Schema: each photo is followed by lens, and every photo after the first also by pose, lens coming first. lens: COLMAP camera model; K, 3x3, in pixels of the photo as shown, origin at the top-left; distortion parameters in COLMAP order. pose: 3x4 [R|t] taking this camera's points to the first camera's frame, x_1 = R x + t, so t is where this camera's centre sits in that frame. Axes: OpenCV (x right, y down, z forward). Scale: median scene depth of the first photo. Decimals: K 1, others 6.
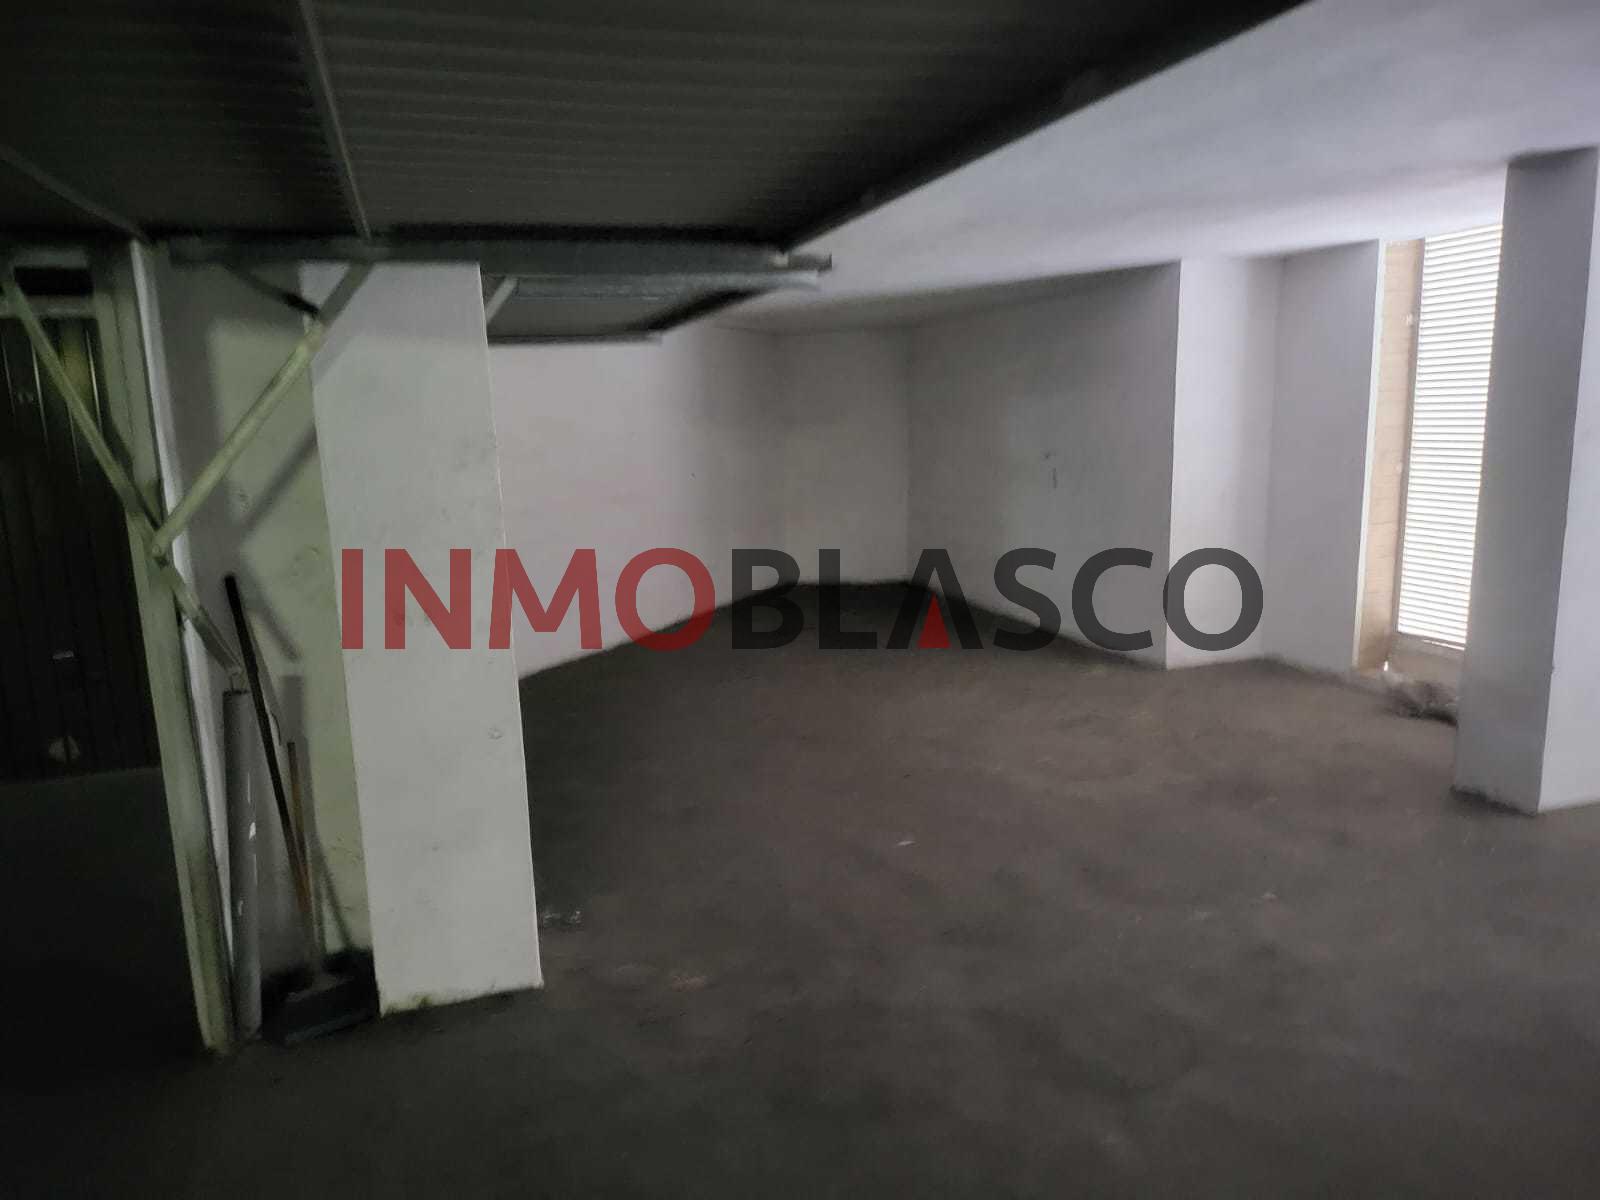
lens RADIAL K [[1223.0, 0, 800.0], [0, 1223.0, 600.0], [0, 0, 1]] dist [-0.001541, -0.001214]
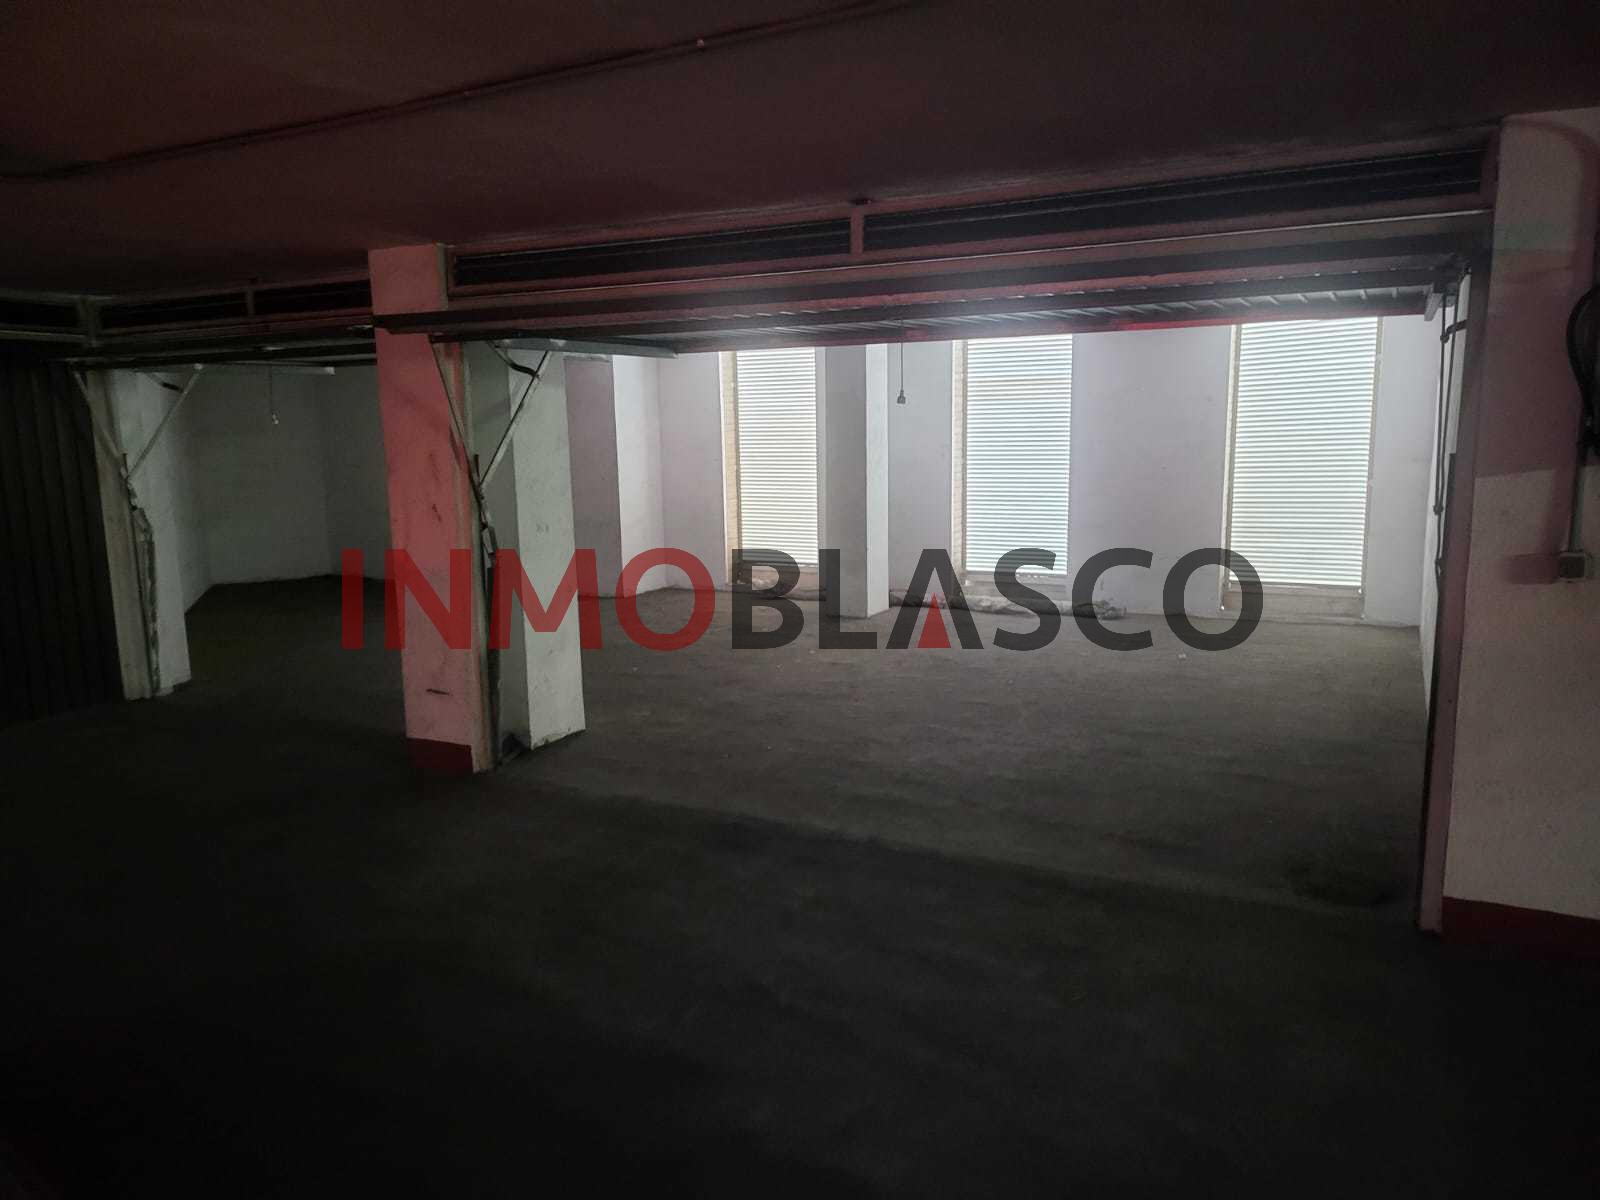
lens RADIAL K [[1179.9, 0, 800.0], [0, 1179.9, 600.0], [0, 0, 1]] dist [0.002559, -0.001792]
pose [[0.729062, -0.117607, 0.674268, -0.642292], [0.151787, 0.988379, 0.008272, 0.085281], [-0.667405, 0.096314, 0.738441, -0.323204]]
